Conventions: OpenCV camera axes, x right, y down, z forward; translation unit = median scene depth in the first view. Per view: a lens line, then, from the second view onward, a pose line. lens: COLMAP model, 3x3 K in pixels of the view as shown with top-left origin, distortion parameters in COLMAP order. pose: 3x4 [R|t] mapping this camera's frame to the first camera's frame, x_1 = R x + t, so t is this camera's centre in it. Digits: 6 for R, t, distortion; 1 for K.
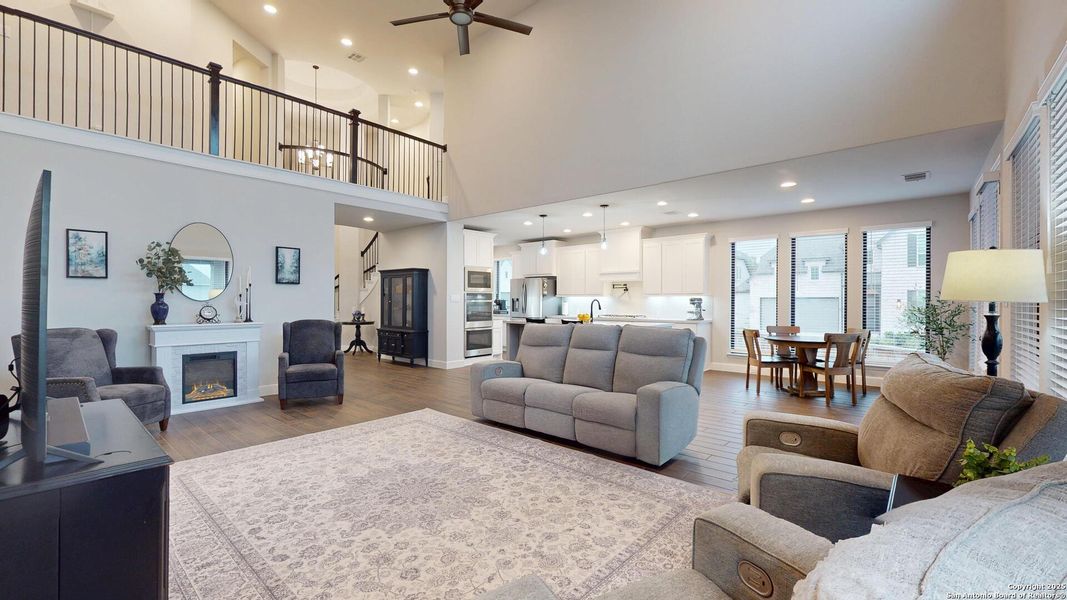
lens RADIAL K [[434.8, 0, 540.6], [0, 434.8, 296.4], [0, 0, 1]] dist [0.000090, 0.000063]
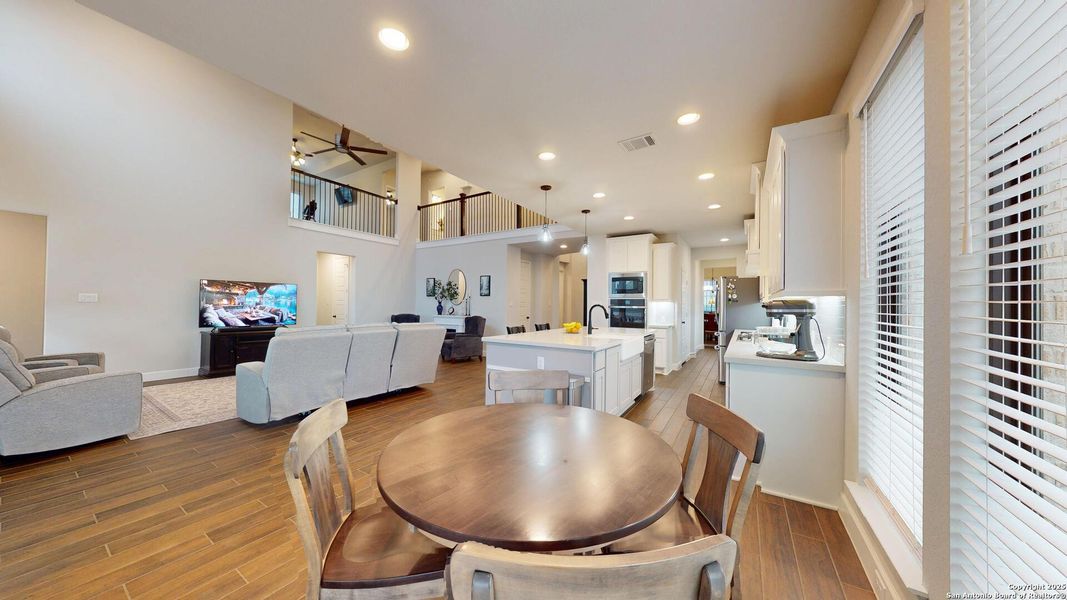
lens RADIAL K [[337.4, 0, 533.5], [0, 337.4, 300.0], [0, 0, 1]] dist [0.000371, 0.000137]
pose [[0.161444, -0.016896, -0.986737, 0.596793], [-0.005034, 0.999826, -0.017944, 0.008851], [0.986869, 0.007864, 0.161331, 0.697620]]
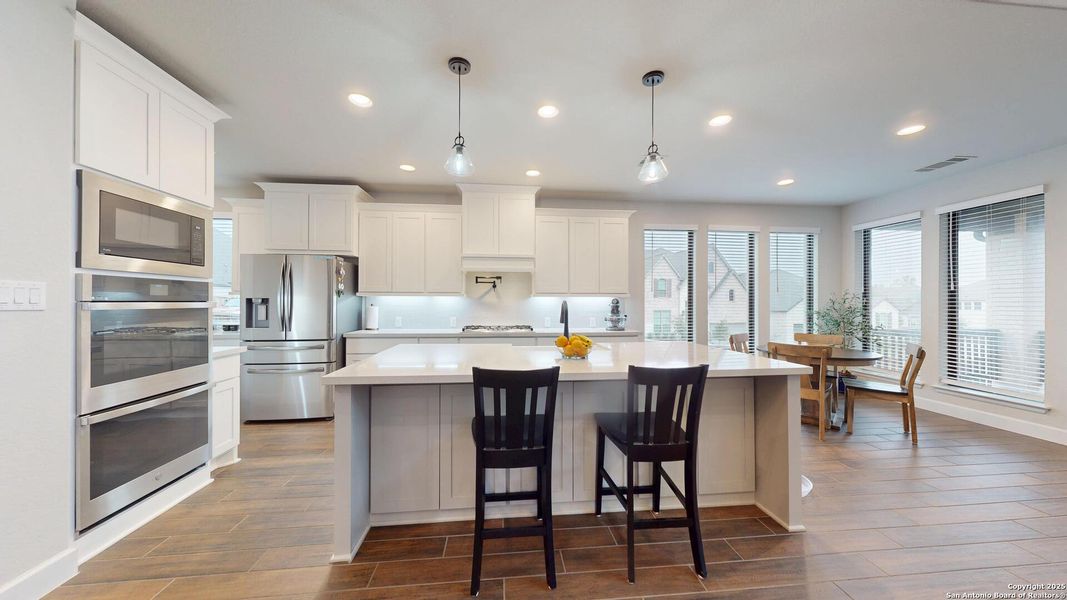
lens RADIAL K [[337.4, 0, 533.5], [0, 337.4, 300.0], [0, 0, 1]] dist [0.000371, 0.000137]
pose [[0.699808, 0.003318, 0.714323, -0.130031], [-0.006543, 0.999977, 0.001766, 0.004612], [-0.714301, -0.005910, 0.699814, 0.673156]]
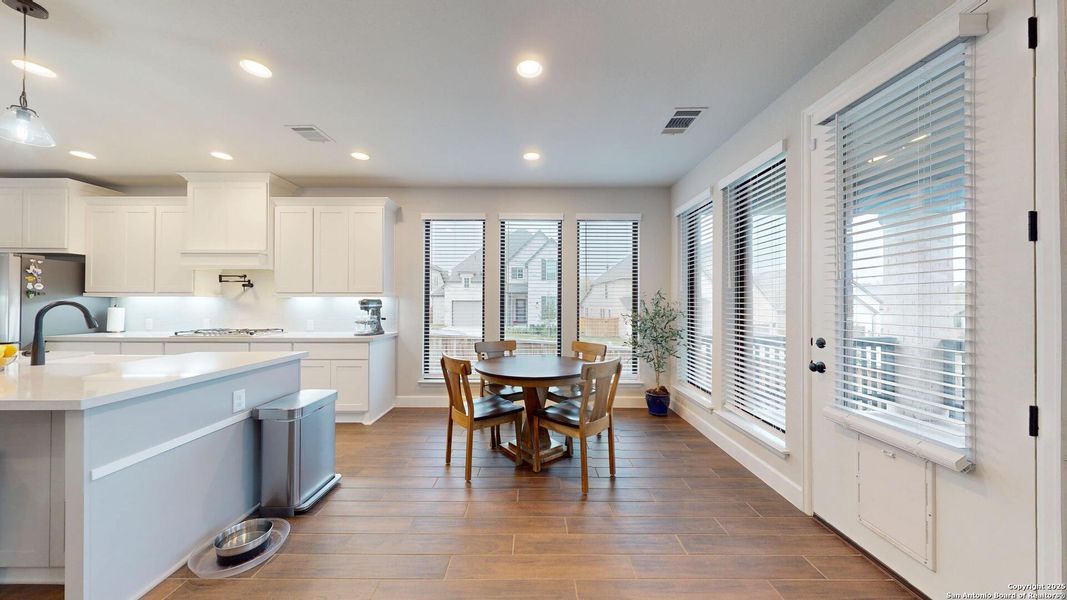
lens RADIAL K [[337.4, 0, 533.5], [0, 337.4, 300.0], [0, 0, 1]] dist [0.000371, 0.000137]
pose [[0.756764, -0.007610, 0.653644, 0.207592], [-0.006244, 0.999802, 0.018869, -0.006856], [-0.653659, -0.018360, 0.756567, 0.455216]]
